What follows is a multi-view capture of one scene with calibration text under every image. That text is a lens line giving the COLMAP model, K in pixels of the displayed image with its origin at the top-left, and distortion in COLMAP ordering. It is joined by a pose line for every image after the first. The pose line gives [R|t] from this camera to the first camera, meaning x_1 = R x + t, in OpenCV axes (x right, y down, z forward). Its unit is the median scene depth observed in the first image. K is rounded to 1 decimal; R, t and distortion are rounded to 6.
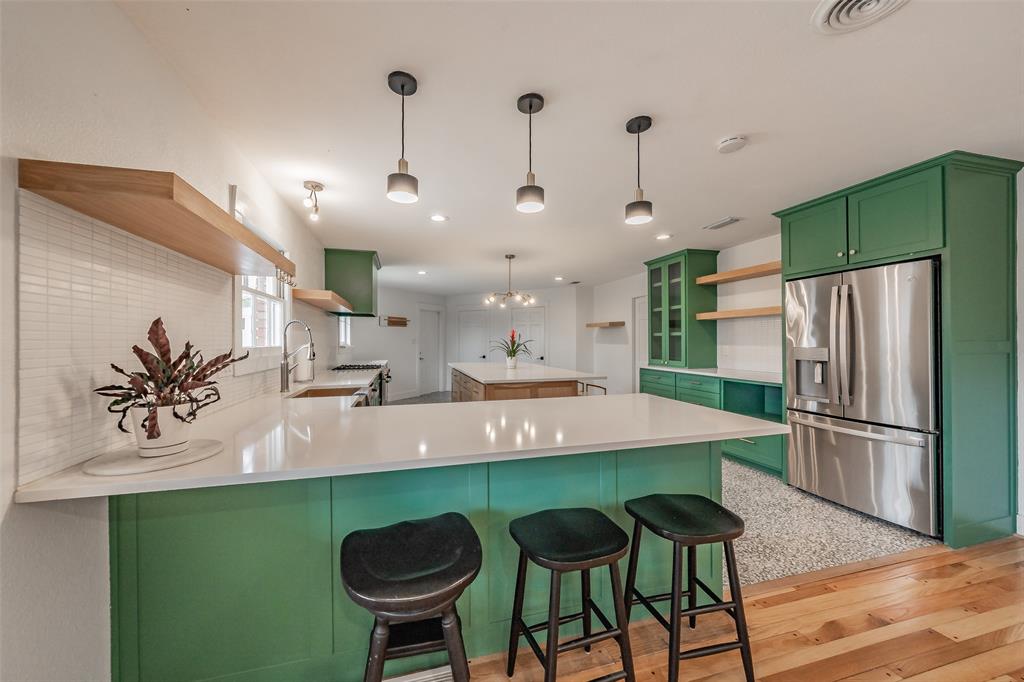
lens RADIAL K [[363.0, 0, 499.7], [0, 363.0, 339.8], [0, 0, 1]] dist [0.001647, -0.000983]
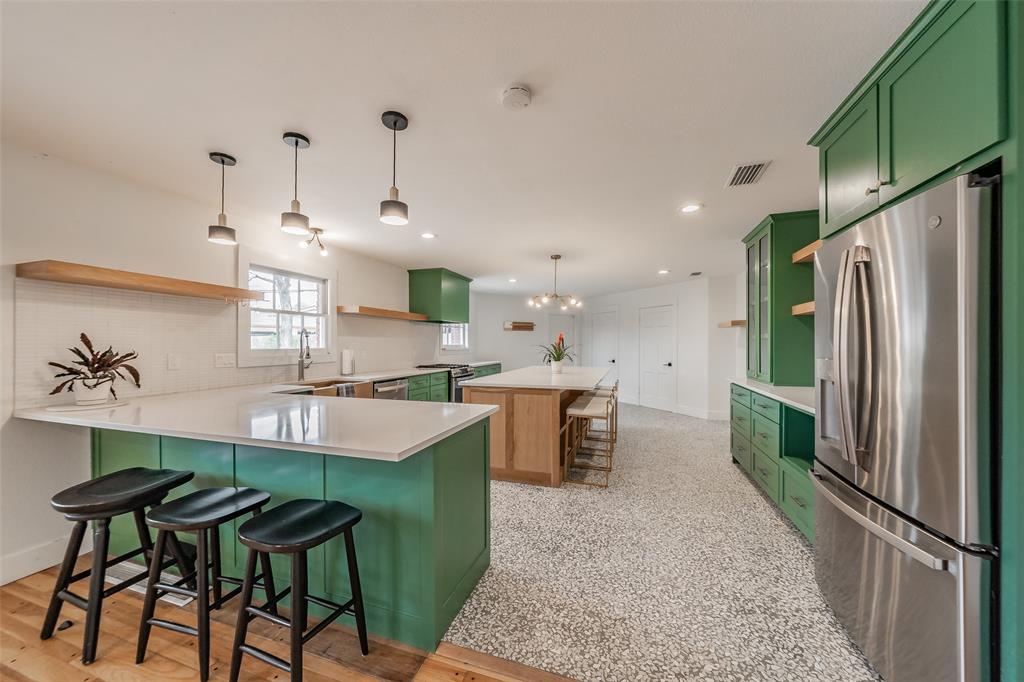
lens RADIAL K [[363.0, 0, 517.6], [0, 363.0, 346.3], [0, 0, 1]] dist [0.001647, -0.000983]
pose [[0.841727, 0.007152, -0.539856, 0.711266], [-0.001767, 0.999943, 0.010493, -0.005548], [0.539900, -0.007879, 0.841692, 0.222462]]
